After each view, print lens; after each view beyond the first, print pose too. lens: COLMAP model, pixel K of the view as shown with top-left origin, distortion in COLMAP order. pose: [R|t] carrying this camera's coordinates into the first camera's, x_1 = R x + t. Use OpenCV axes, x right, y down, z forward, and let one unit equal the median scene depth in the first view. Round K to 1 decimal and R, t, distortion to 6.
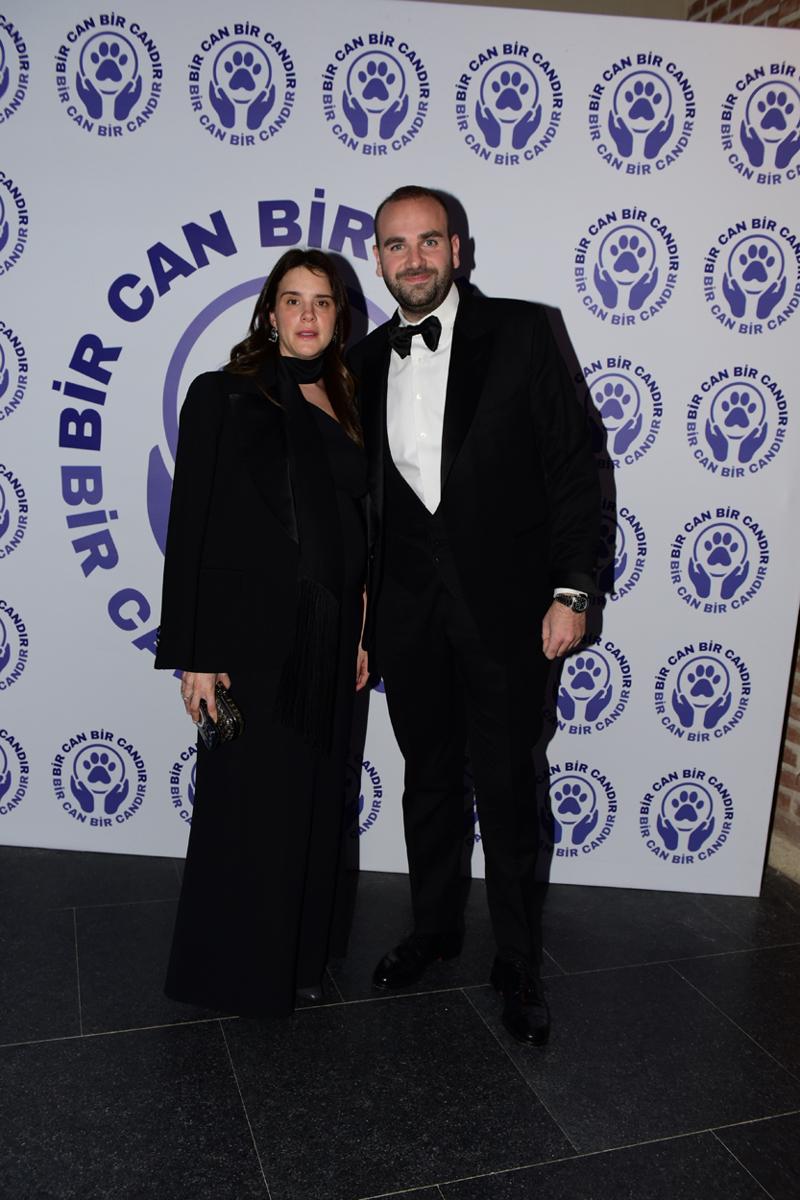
lens RADIAL K [[933.7, 0, 399.3], [0, 933.7, 577.3], [0, 0, 1]] dist [-0.010987, -0.005875]
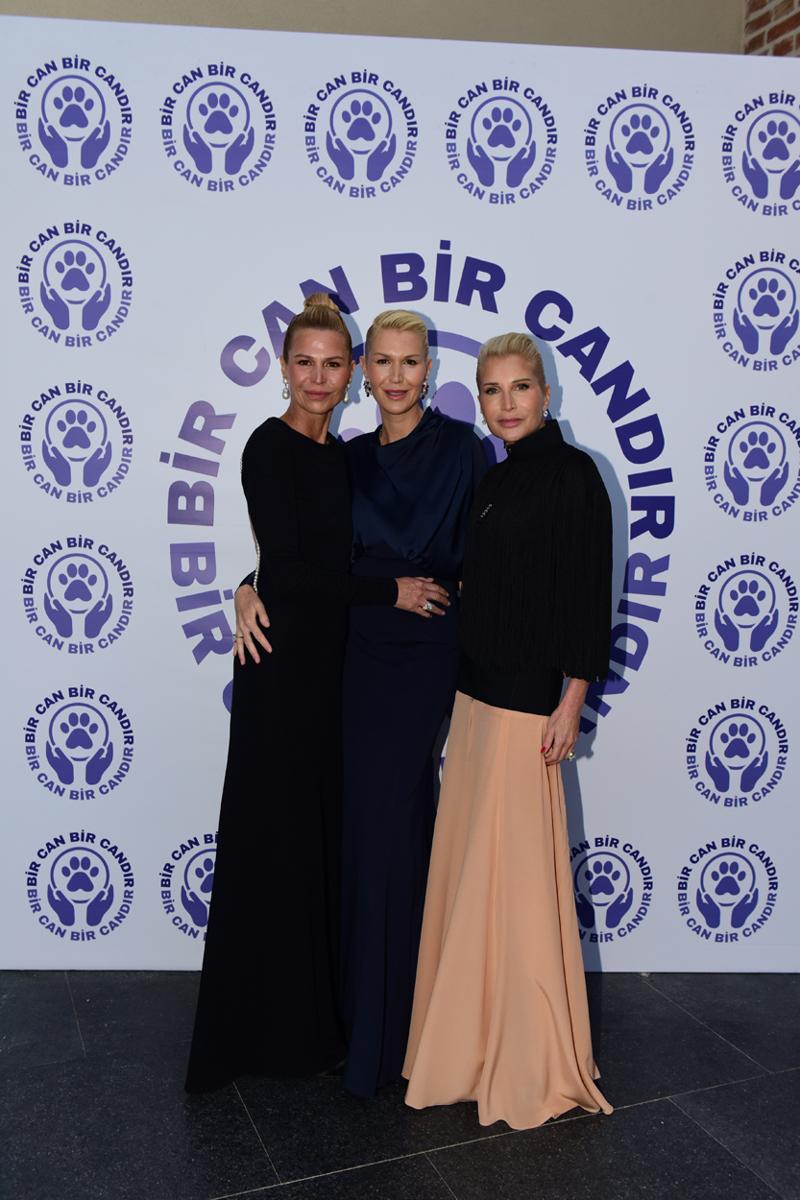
lens RADIAL K [[1015.1, 0, 383.9], [0, 1015.1, 583.5], [0, 0, 1]] dist [-0.005958, -0.000700]
pose [[0.997770, -0.045455, 0.048868, -0.105395], [0.048211, 0.997222, -0.056775, -0.007276], [-0.046151, 0.059004, 0.997190, -0.001004]]
